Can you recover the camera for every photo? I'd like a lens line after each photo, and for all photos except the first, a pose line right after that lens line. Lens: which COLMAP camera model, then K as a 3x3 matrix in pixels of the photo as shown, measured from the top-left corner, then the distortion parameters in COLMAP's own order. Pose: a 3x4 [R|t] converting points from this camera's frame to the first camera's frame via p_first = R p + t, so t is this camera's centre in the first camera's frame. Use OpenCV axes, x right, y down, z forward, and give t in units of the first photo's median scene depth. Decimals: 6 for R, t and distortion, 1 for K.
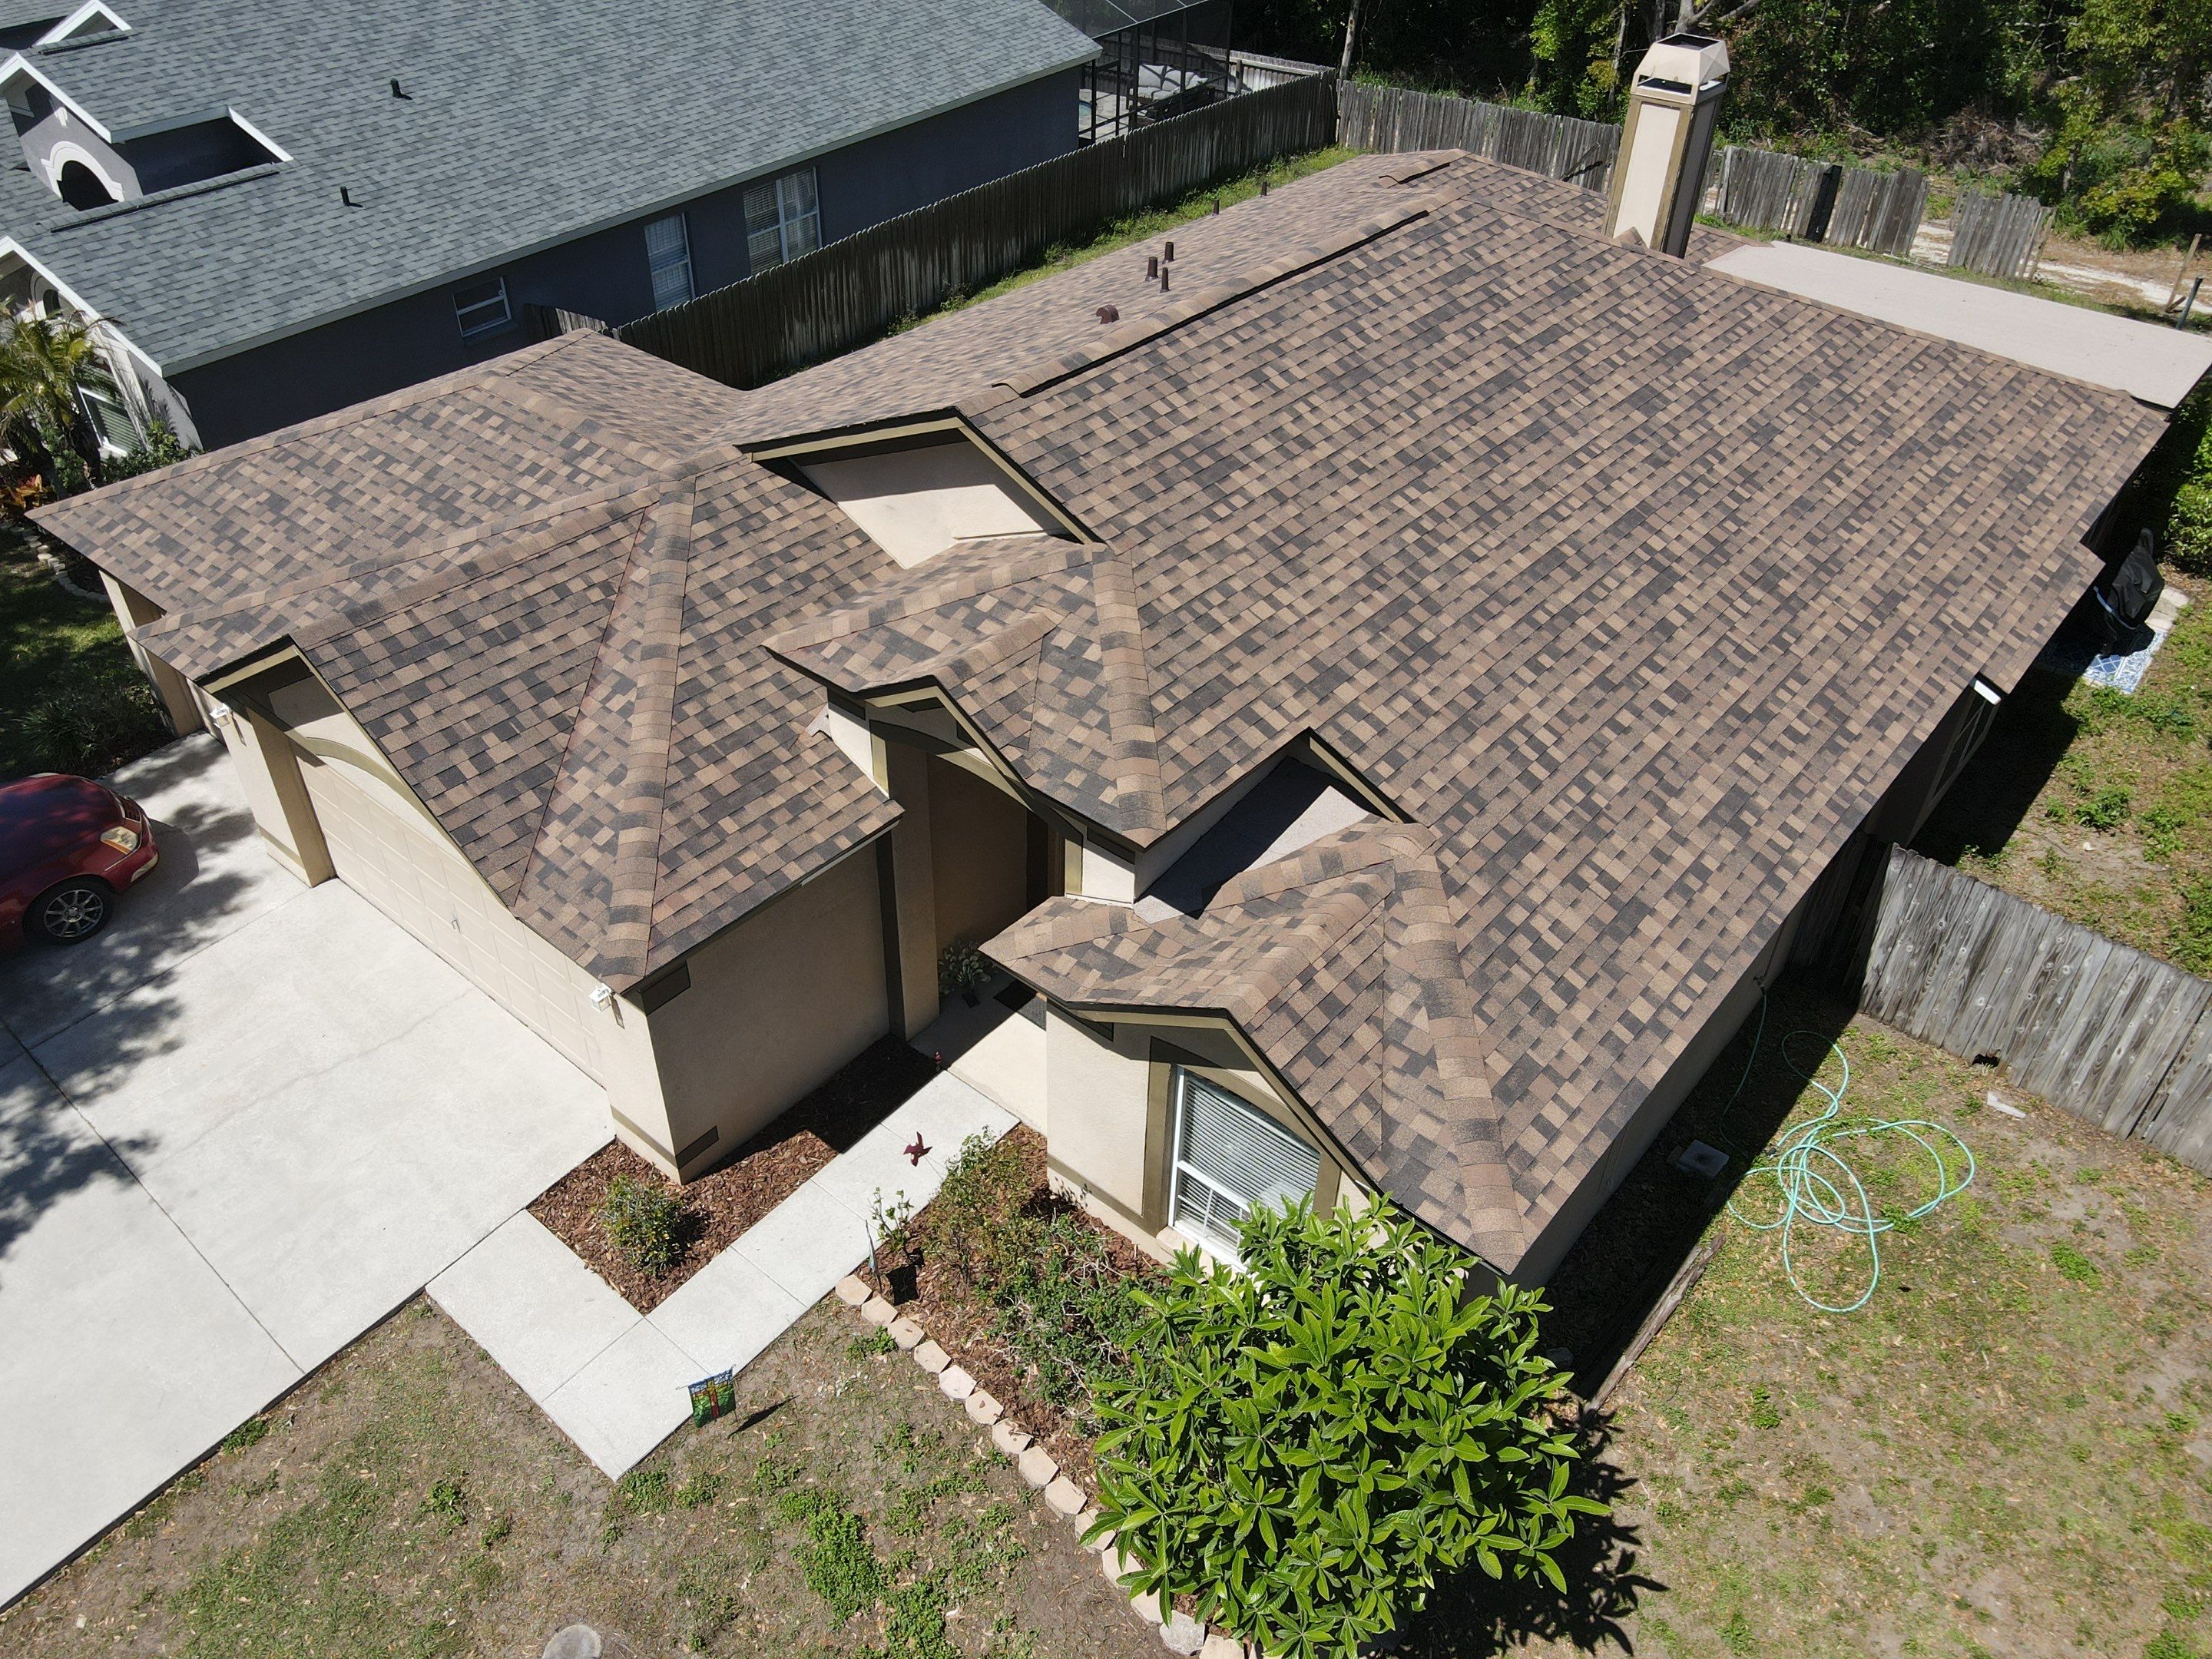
lens RADIAL K [[1613.4, 0, 1064.9], [0, 1613.4, 826.6], [0, 0, 1]] dist [0.002112, 0.033883]
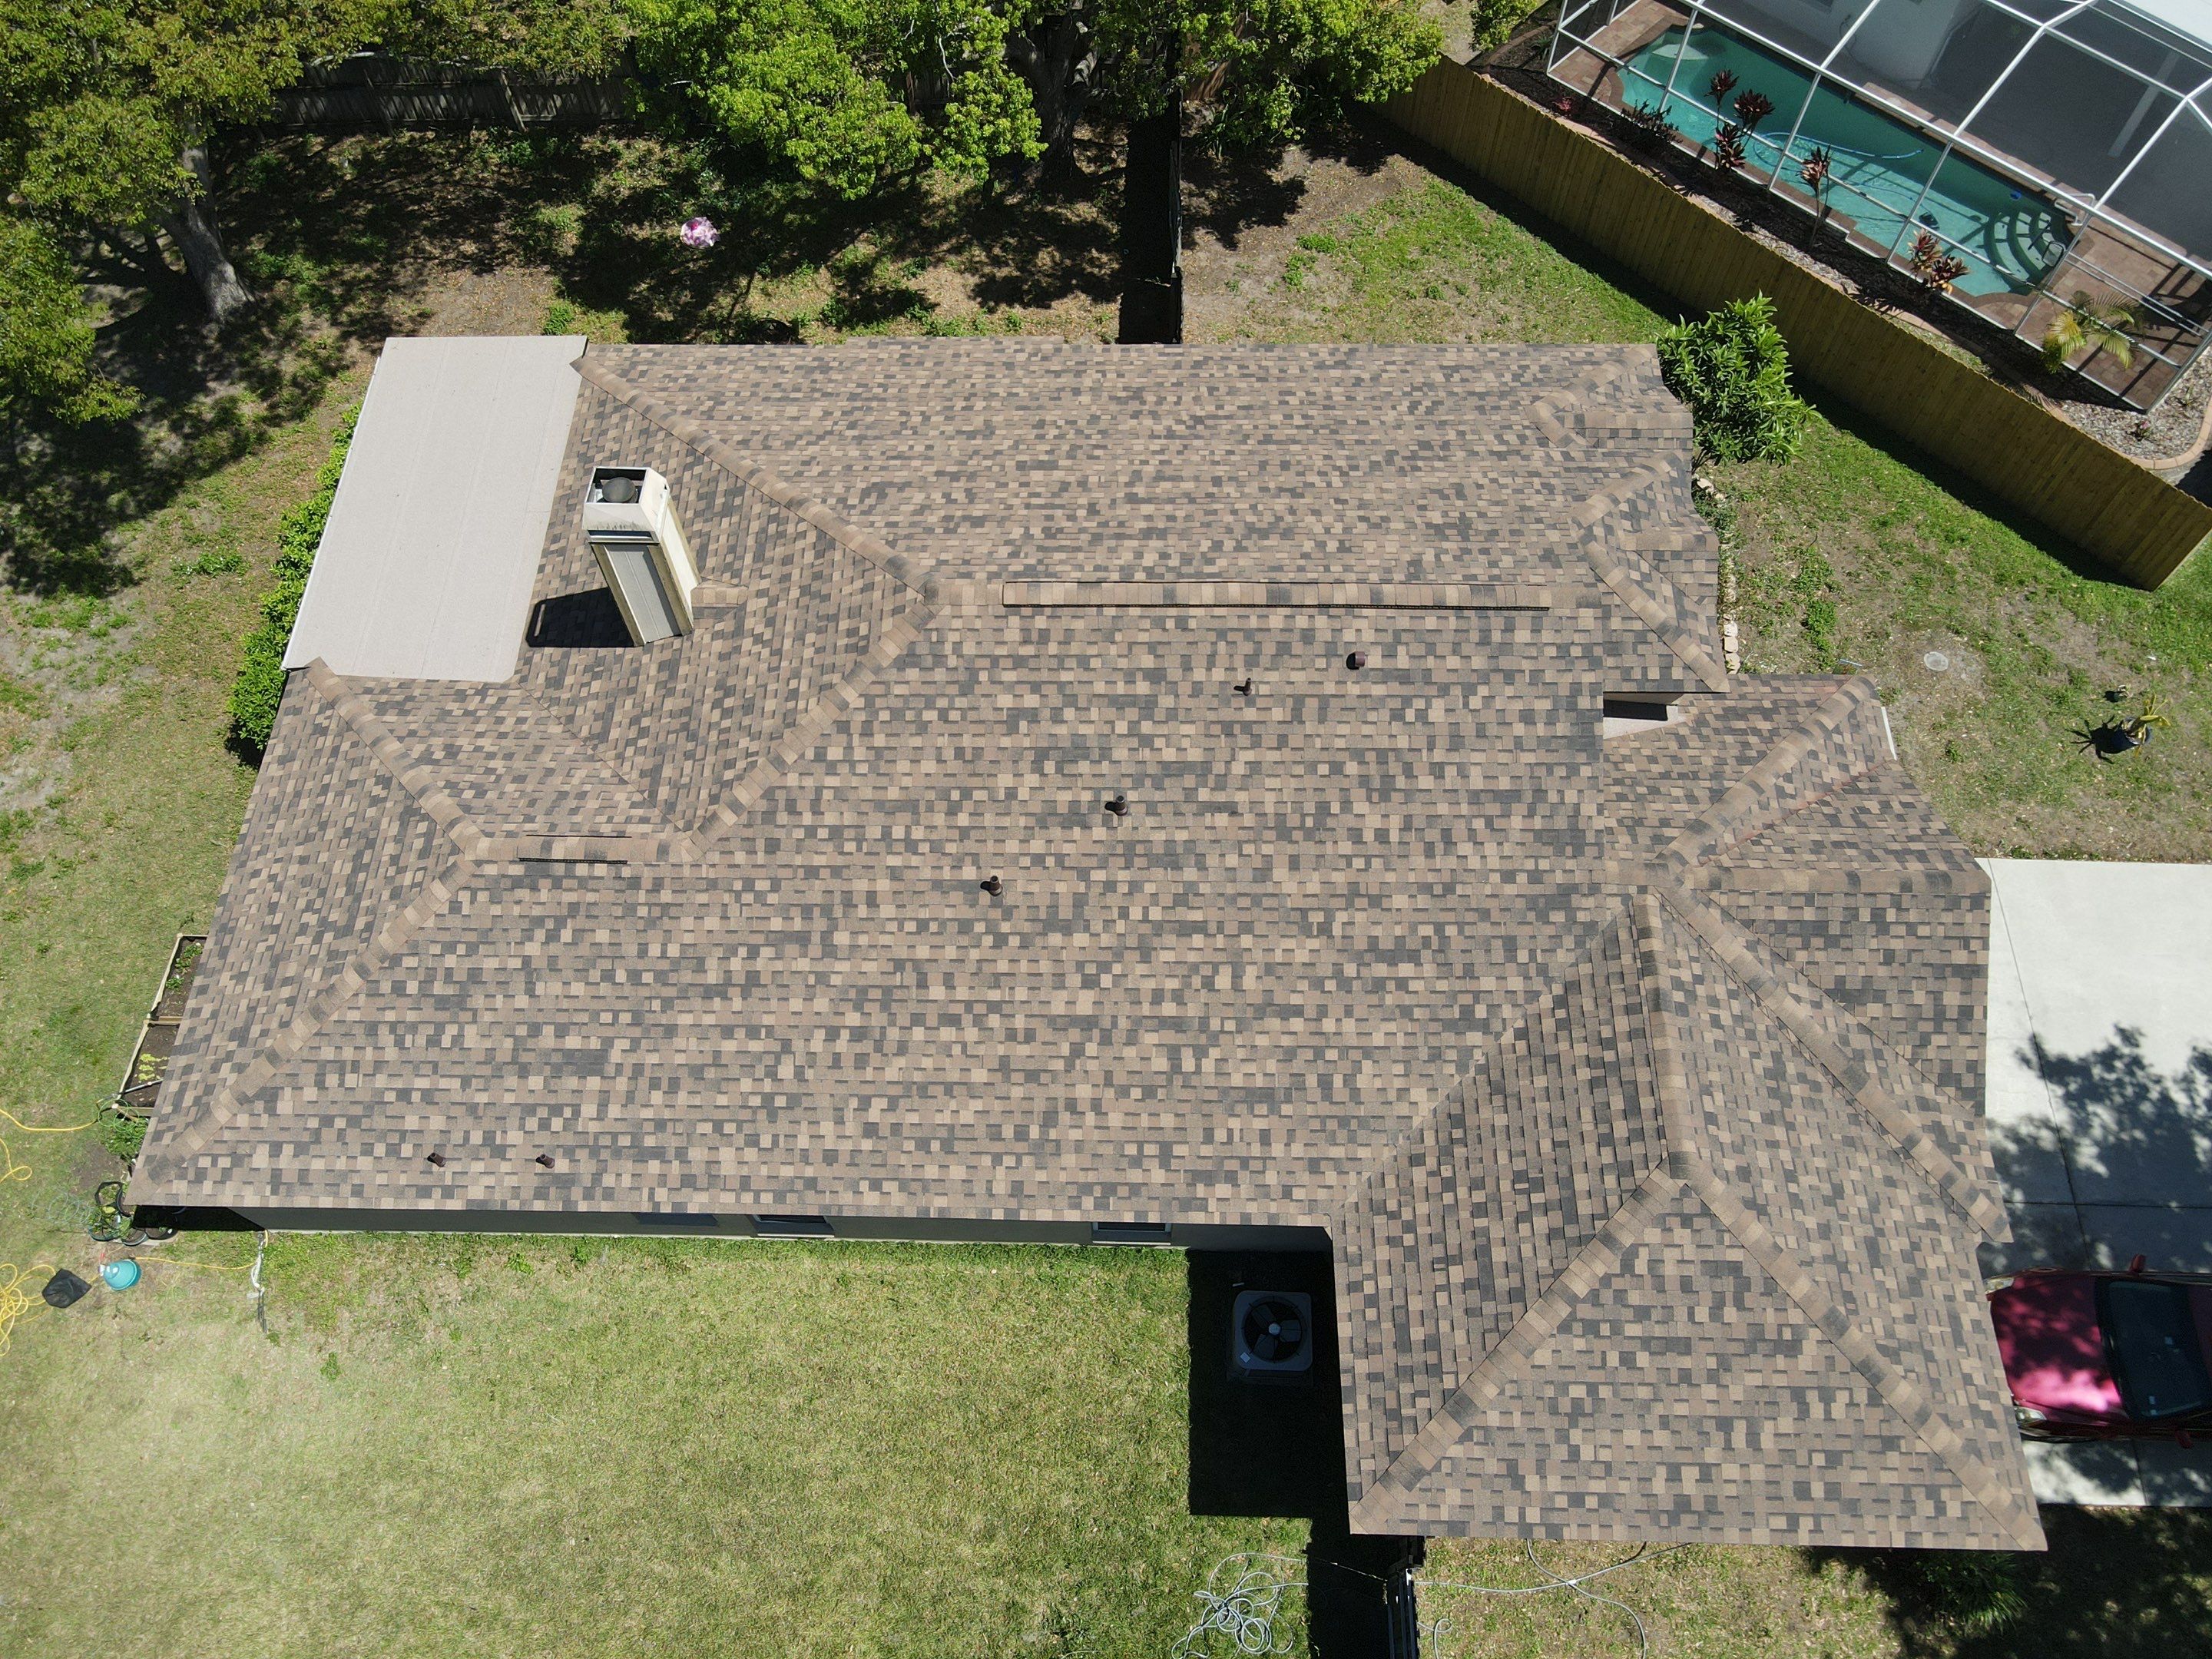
lens RADIAL K [[1588.7, 0, 1073.6], [0, 1588.7, 835.9], [0, 0, 1]] dist [0.000175, -0.000949]
pose [[-0.631940, -0.680896, 0.370179, -0.408435], [0.491393, 0.017342, 0.870765, -1.596590], [-0.599320, 0.732175, 0.323629, 0.893750]]
